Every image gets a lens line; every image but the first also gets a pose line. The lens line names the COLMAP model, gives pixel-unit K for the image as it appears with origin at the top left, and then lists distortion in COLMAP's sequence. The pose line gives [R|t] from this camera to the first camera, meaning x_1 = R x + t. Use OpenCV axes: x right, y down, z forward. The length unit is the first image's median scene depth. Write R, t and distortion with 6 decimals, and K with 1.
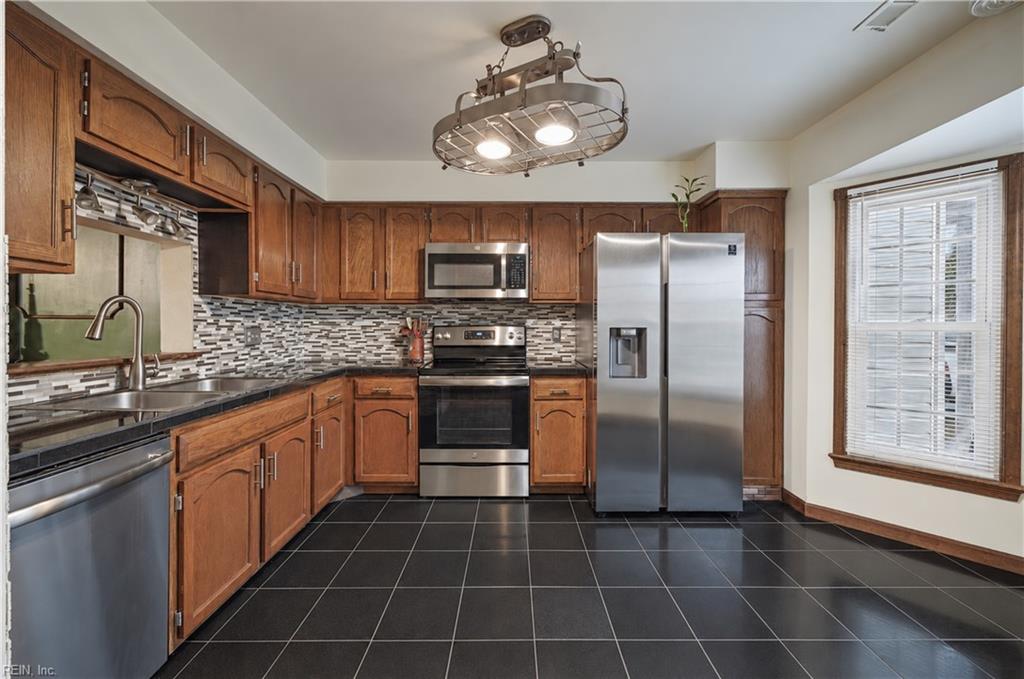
lens RADIAL K [[398.4, 0, 520.3], [0, 398.4, 329.4], [0, 0, 1]] dist [-0.000597, -0.000947]
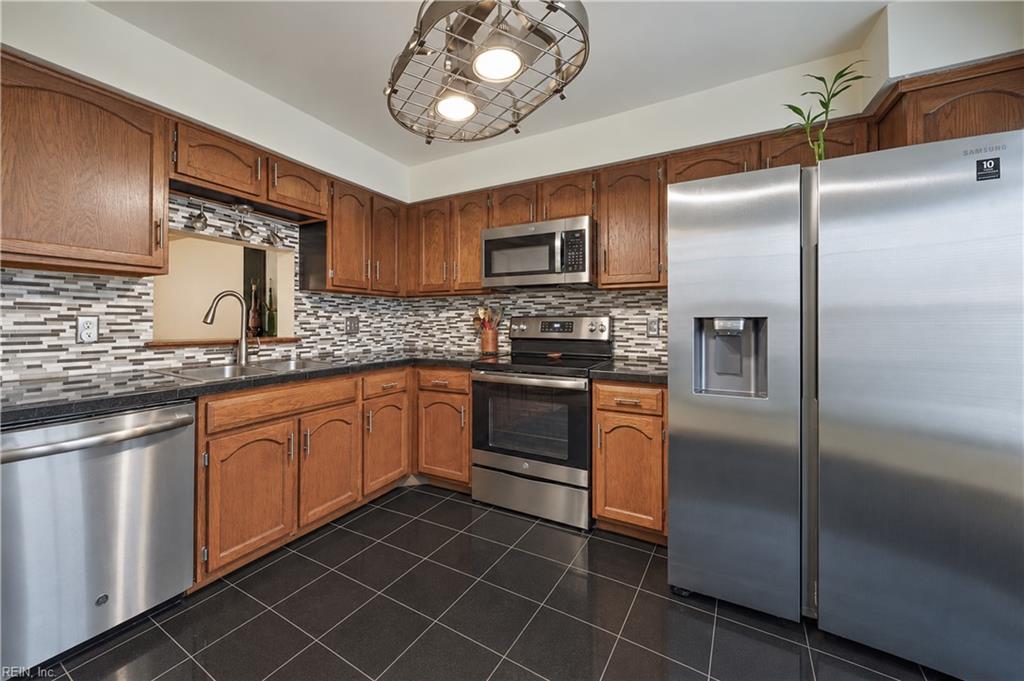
lens RADIAL K [[398.4, 0, 468.6], [0, 398.4, 298.3], [0, 0, 1]] dist [-0.000597, -0.000947]
pose [[0.851316, -0.027313, -0.523942, 0.243248], [-0.008262, 0.997822, -0.065442, 0.011502], [0.524588, 0.060040, 0.849236, 0.183190]]
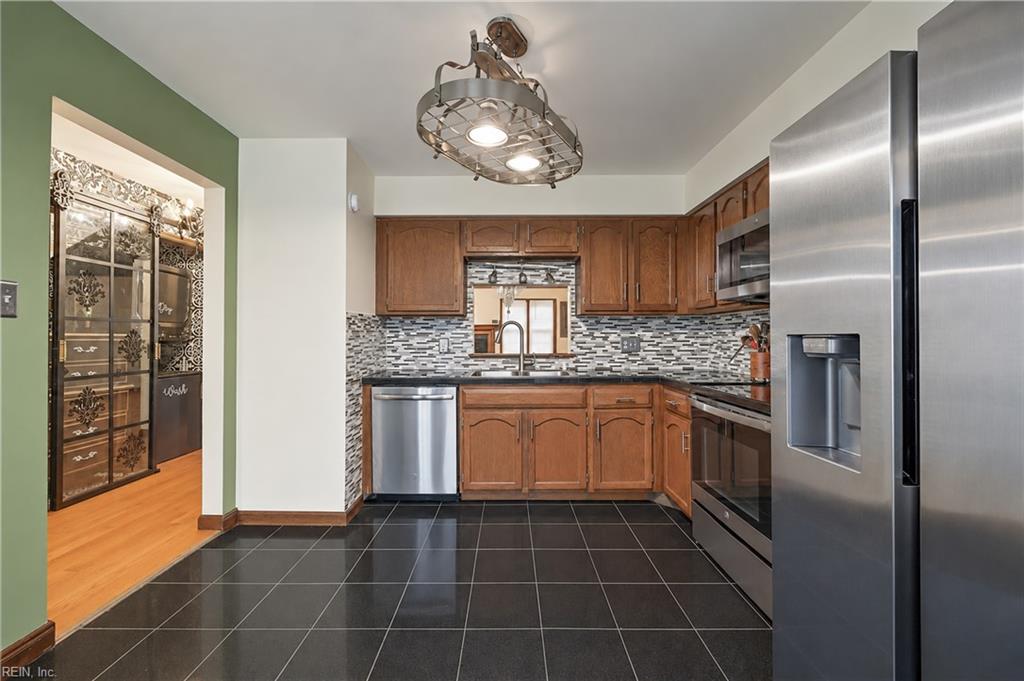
lens RADIAL K [[398.4, 0, 506.6], [0, 398.4, 339.0], [0, 0, 1]] dist [-0.000597, -0.000947]
pose [[0.019073, -0.002417, -0.999815, 0.590430], [-0.006427, 0.999976, -0.002540, 0.004580], [0.999797, 0.006474, 0.019057, 0.587370]]
